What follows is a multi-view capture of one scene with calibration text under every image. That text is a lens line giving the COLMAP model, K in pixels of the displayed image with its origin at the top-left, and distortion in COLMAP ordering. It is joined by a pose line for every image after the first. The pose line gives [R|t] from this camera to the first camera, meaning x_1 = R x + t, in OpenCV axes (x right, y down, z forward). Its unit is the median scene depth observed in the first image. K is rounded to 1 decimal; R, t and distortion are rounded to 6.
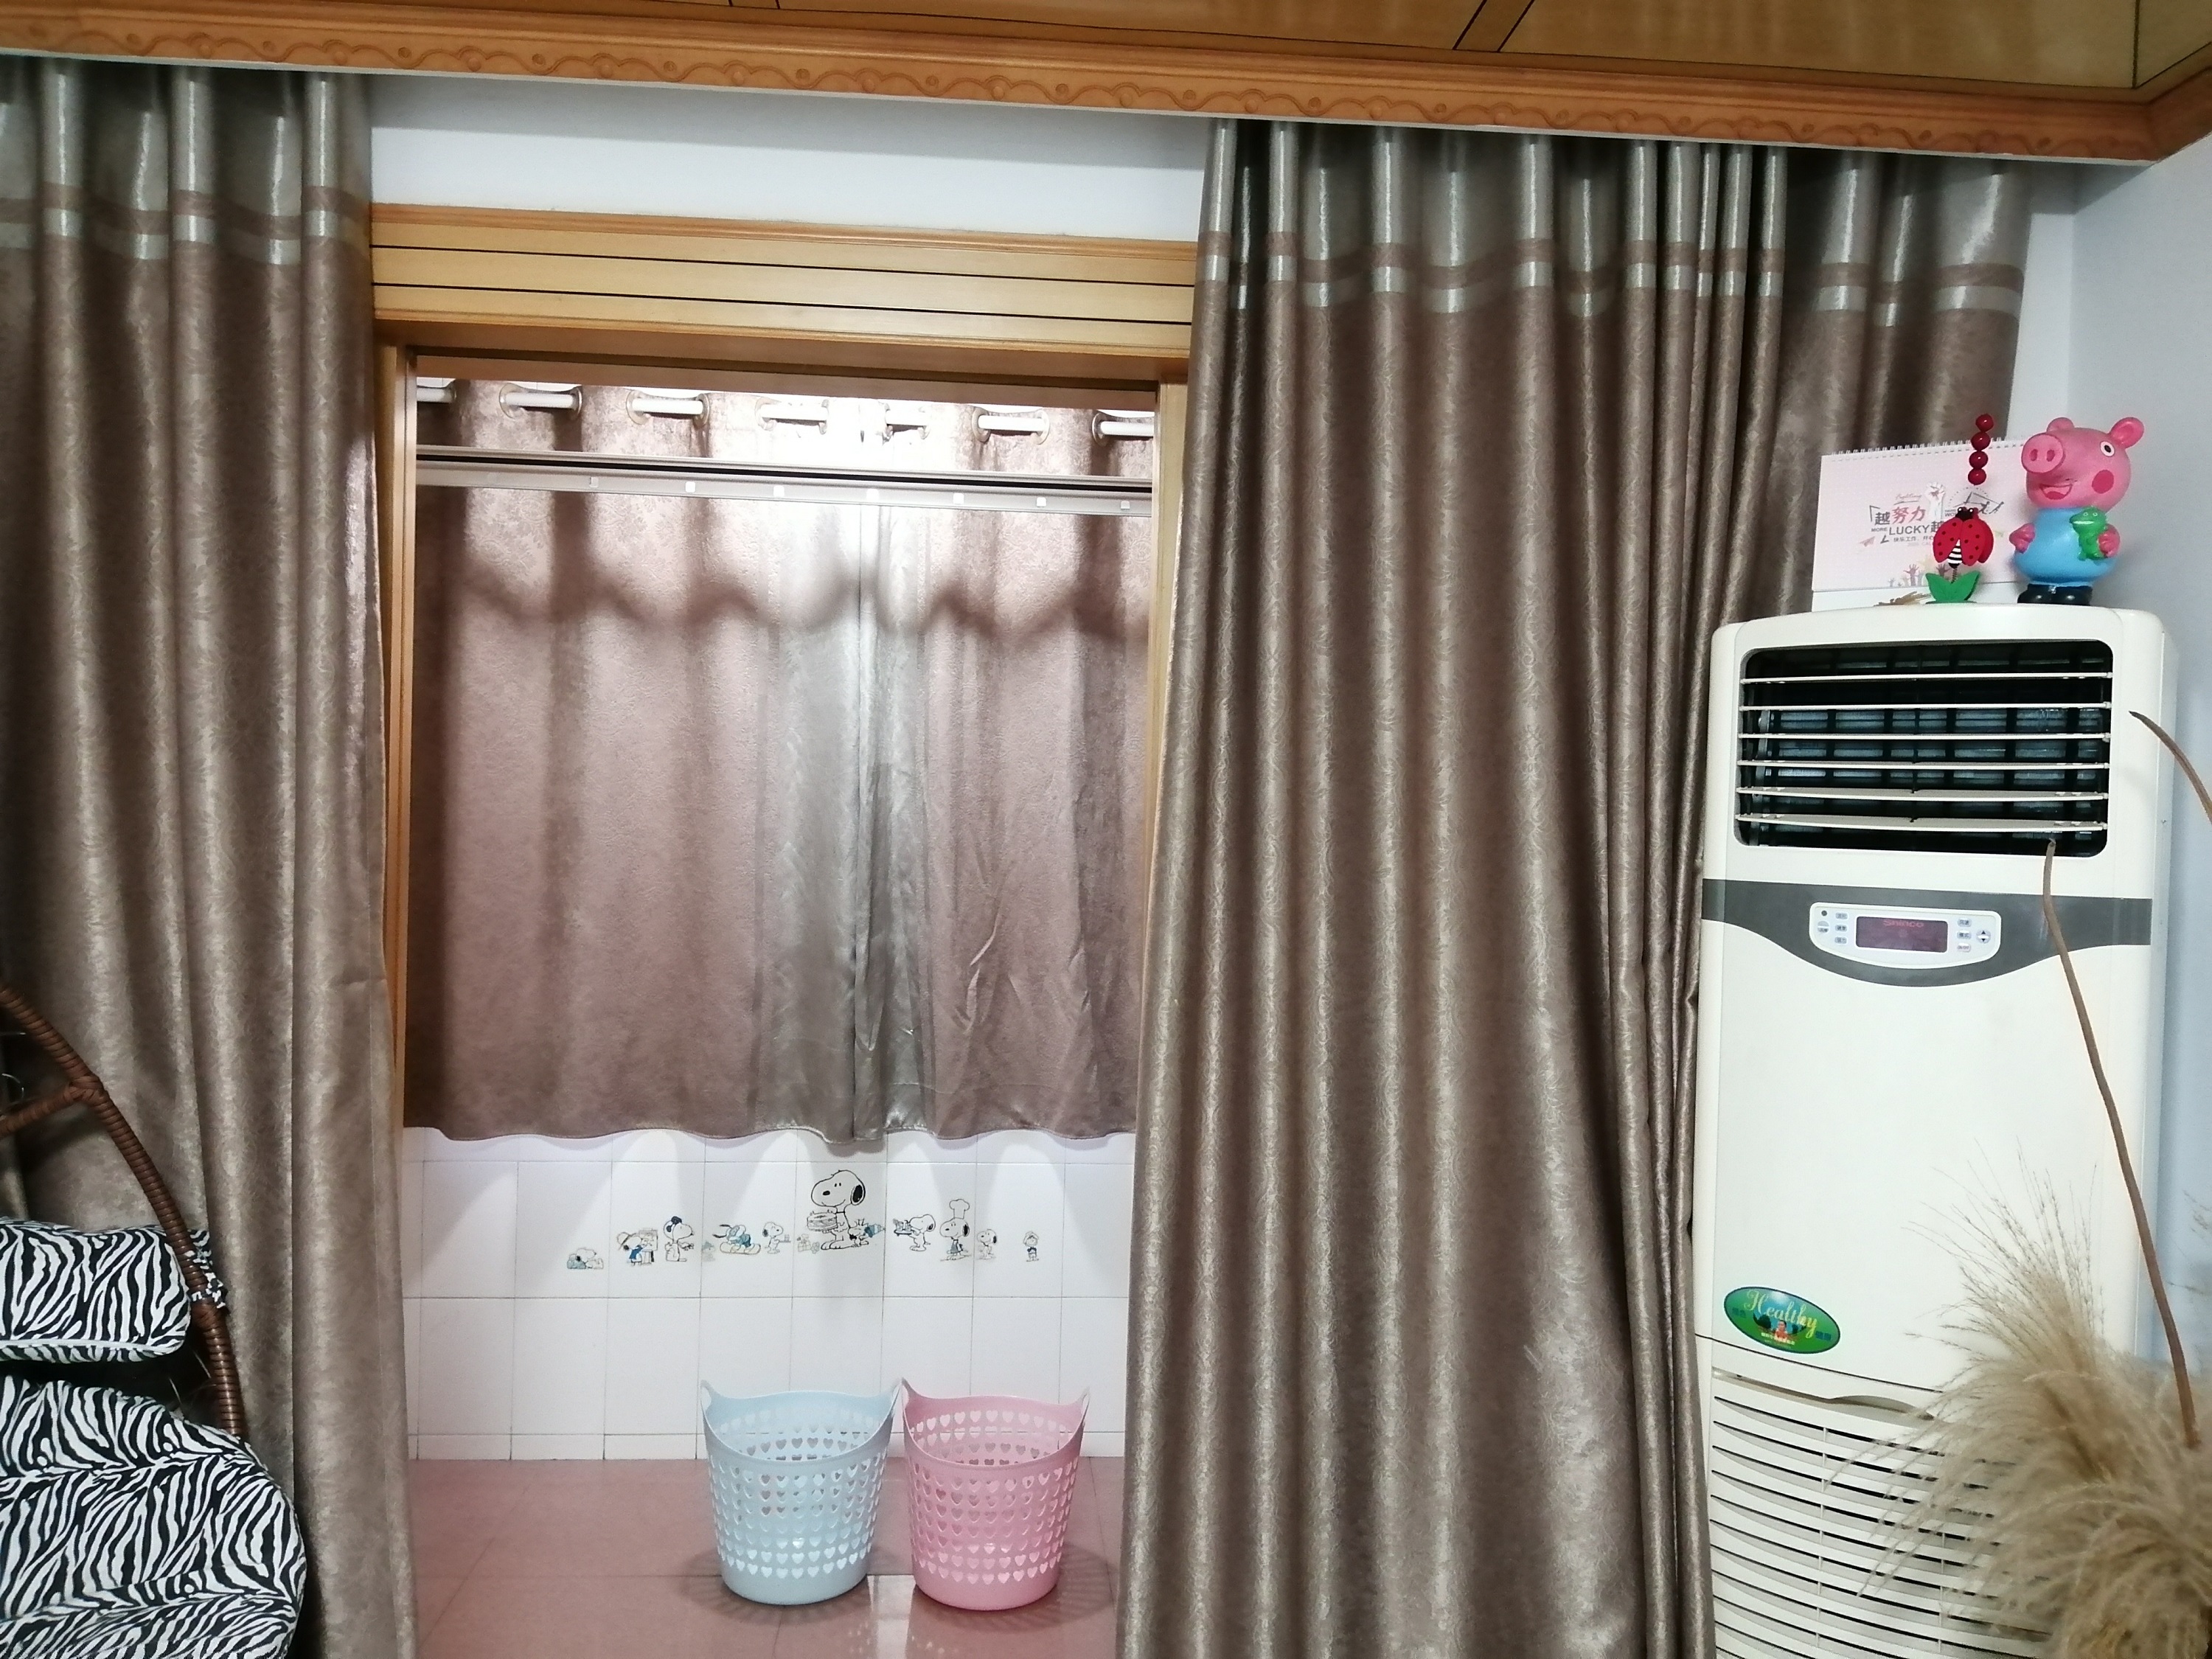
lens RADIAL K [[1733.7, 0, 1149.6], [0, 1733.7, 836.5], [0, 0, 1]] dist [0.044243, -0.033221]
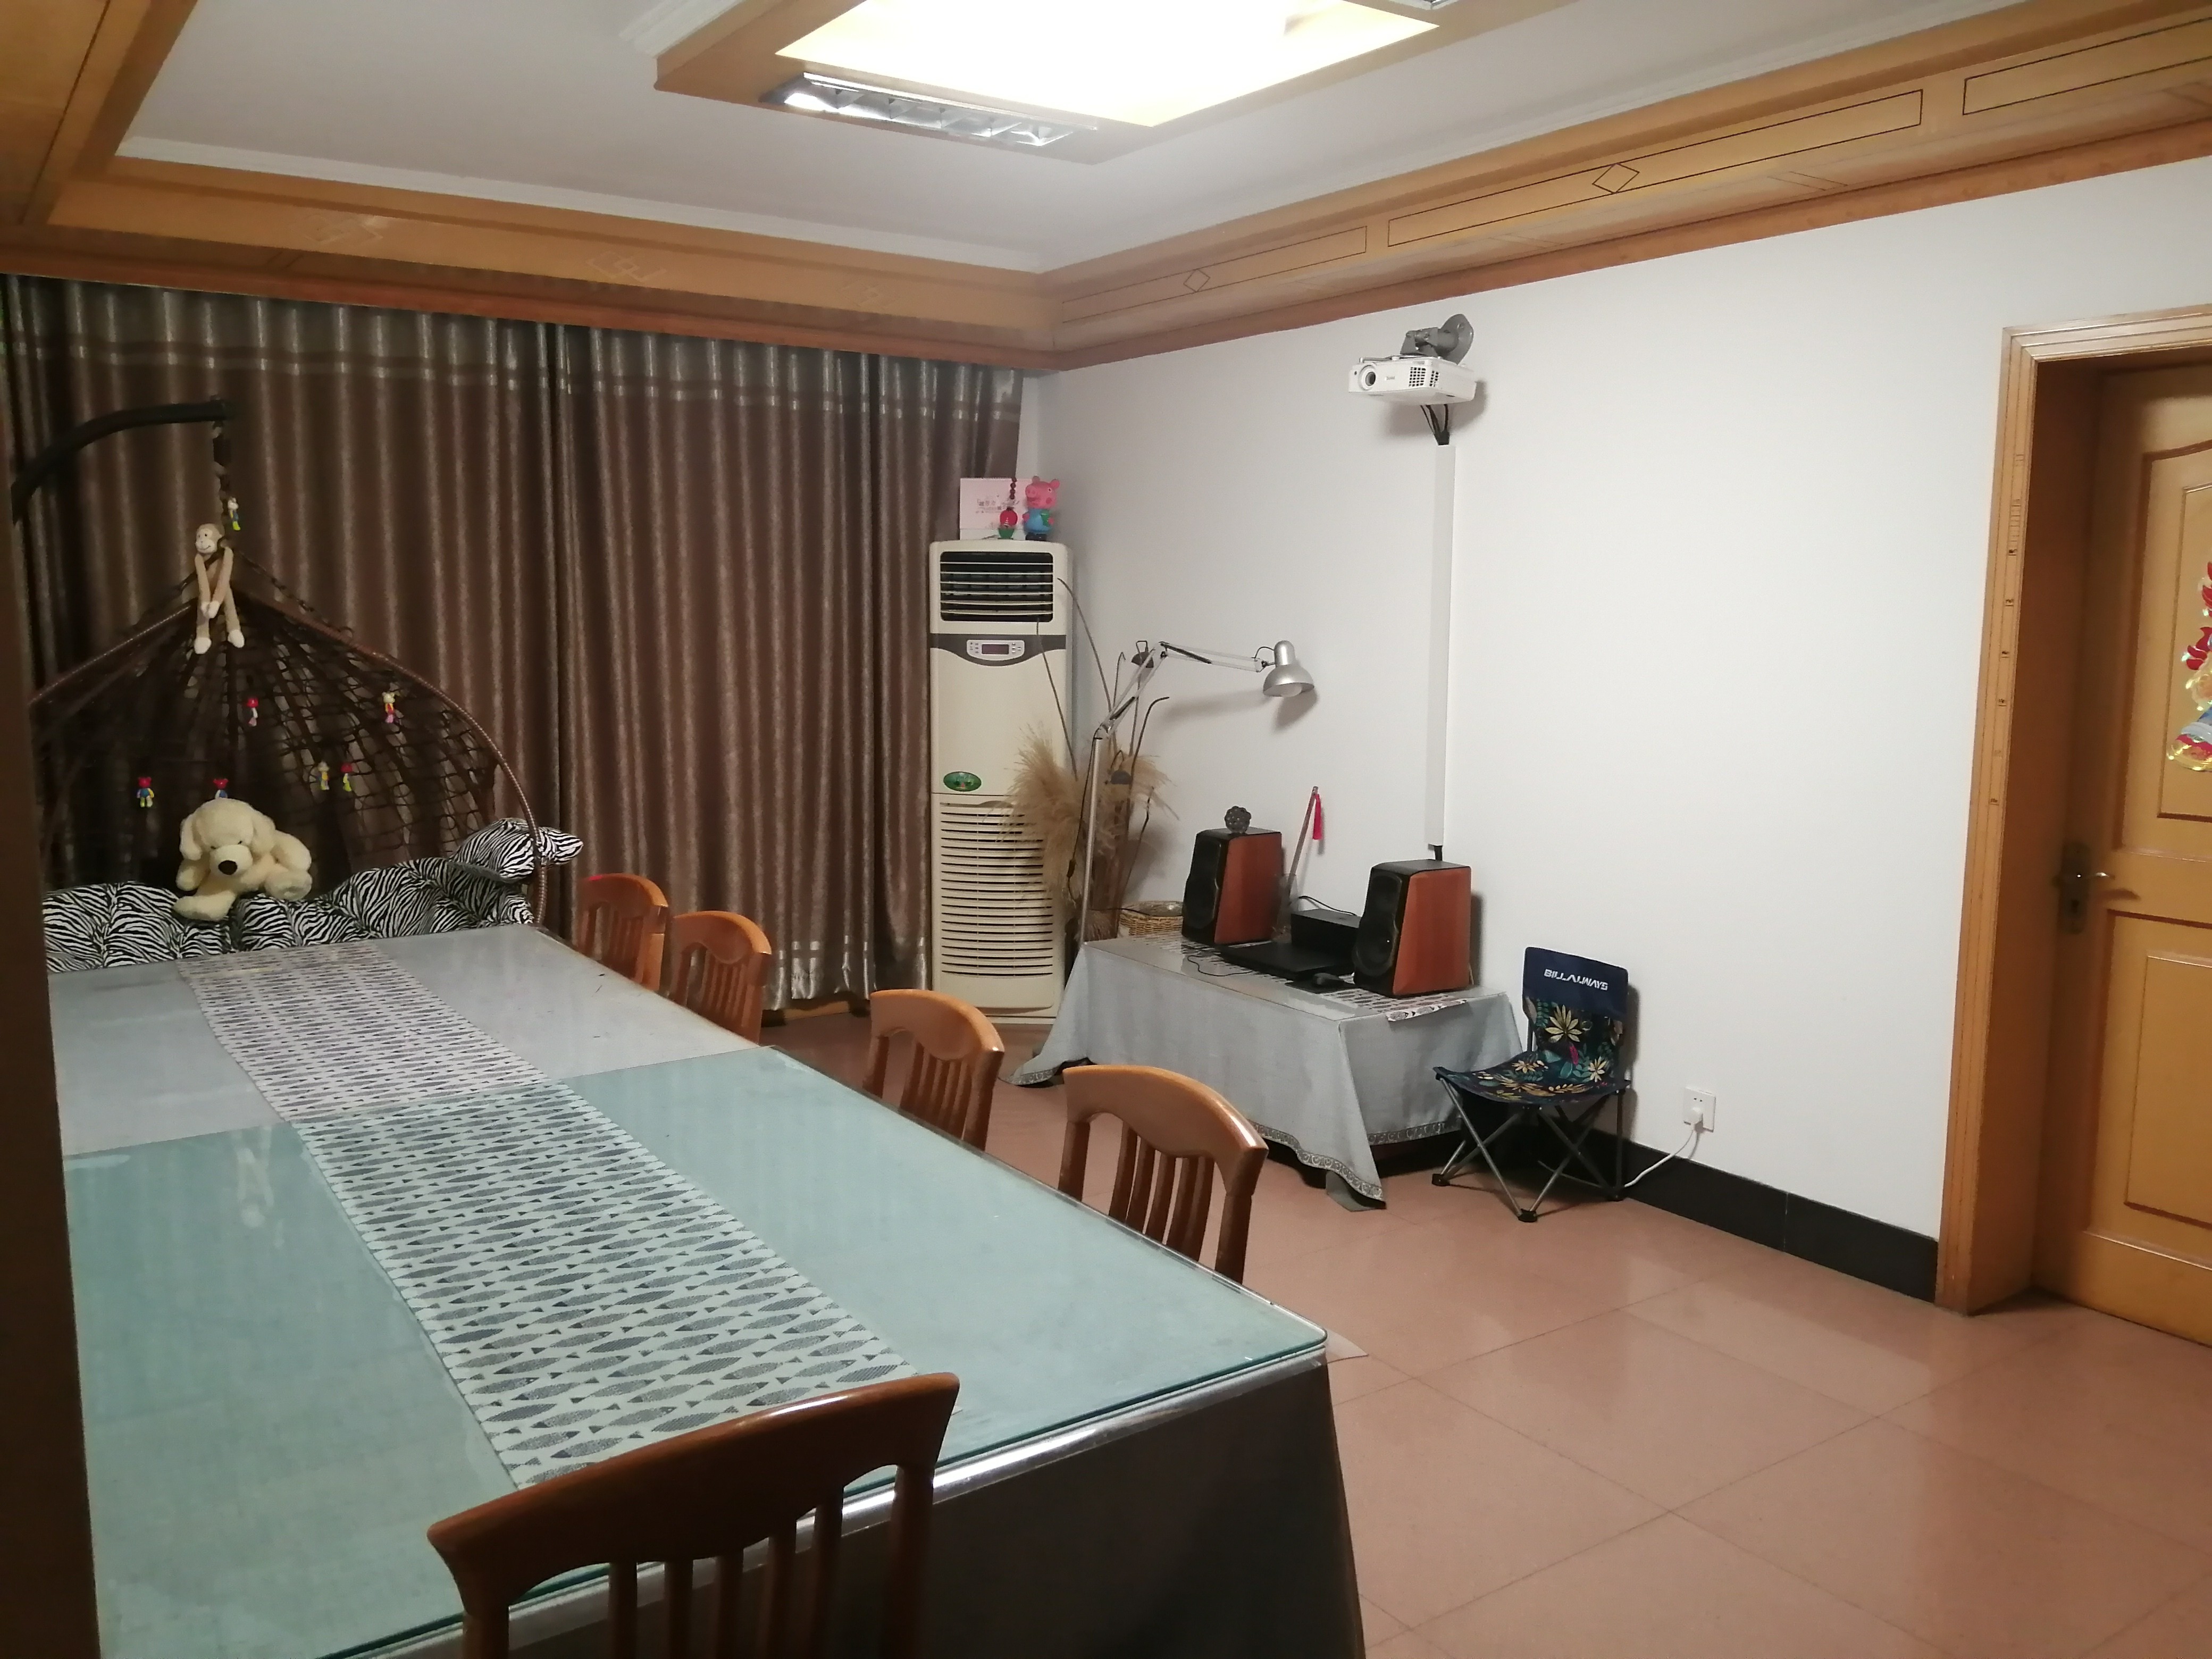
lens RADIAL K [[1733.7, 0, 1104.7], [0, 1733.7, 836.2], [0, 0, 1]] dist [0.044243, -0.033221]
pose [[0.861643, -0.079363, 0.501271, -0.938837], [0.023008, 0.992790, 0.117634, 0.027722], [-0.506992, -0.089826, 0.857257, -1.703725]]
